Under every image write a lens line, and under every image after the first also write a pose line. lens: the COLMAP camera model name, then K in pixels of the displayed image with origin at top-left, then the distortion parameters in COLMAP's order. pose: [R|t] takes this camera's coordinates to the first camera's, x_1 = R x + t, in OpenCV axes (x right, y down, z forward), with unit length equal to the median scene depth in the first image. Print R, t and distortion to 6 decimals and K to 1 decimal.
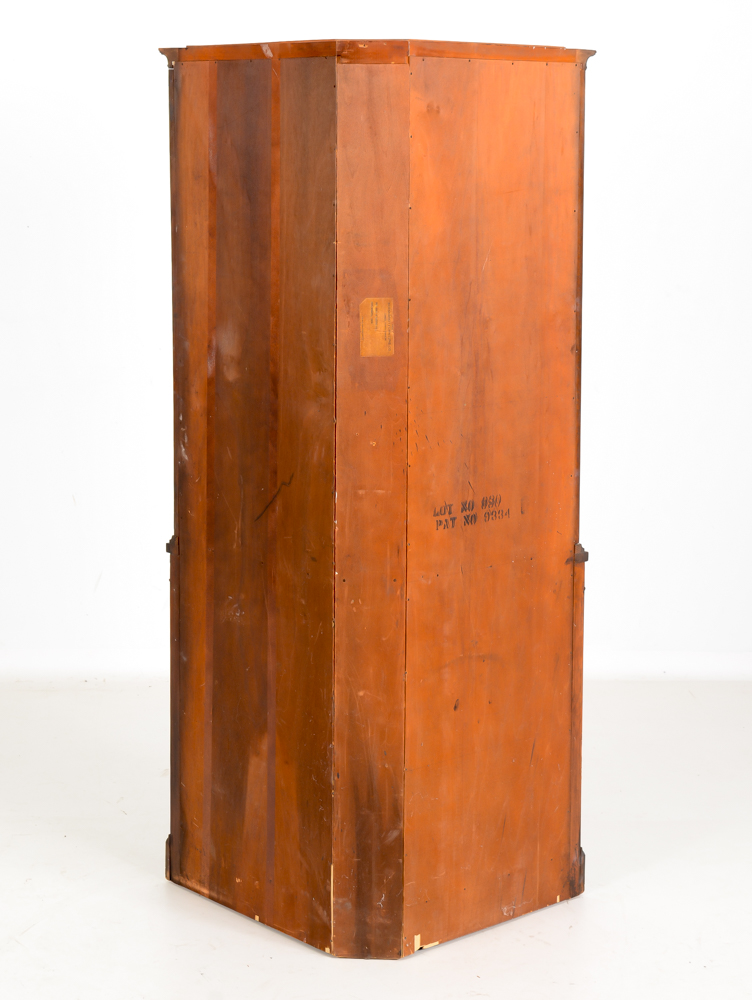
lens RADIAL K [[1881.3, 0, 376.0], [0, 1881.3, 498.5], [0, 0, 1]] dist [0.003607, 0.000000]
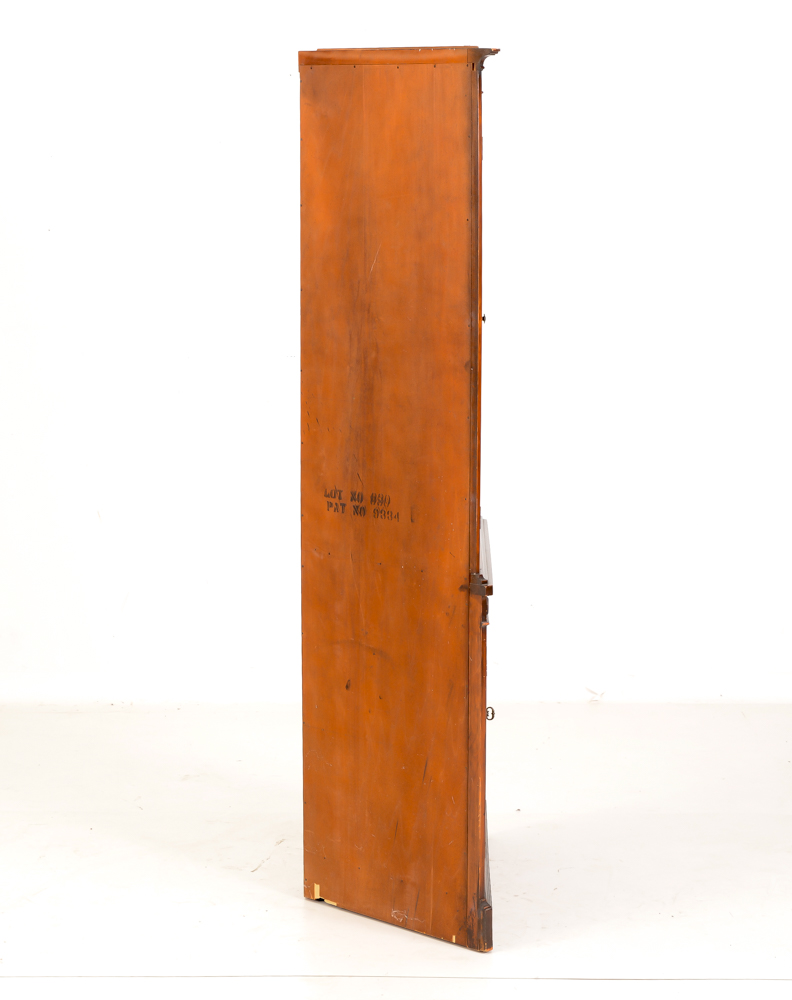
lens RADIAL K [[2500.1, 0, 396.3], [0, 2500.1, 500.8], [0, 0, 1]] dist [0.062000, 0.000000]
pose [[0.129238, 0.191673, -0.972913, 1.371543], [-0.147554, 0.973935, 0.172274, -0.230904], [0.980574, 0.121293, 0.154151, 0.805199]]
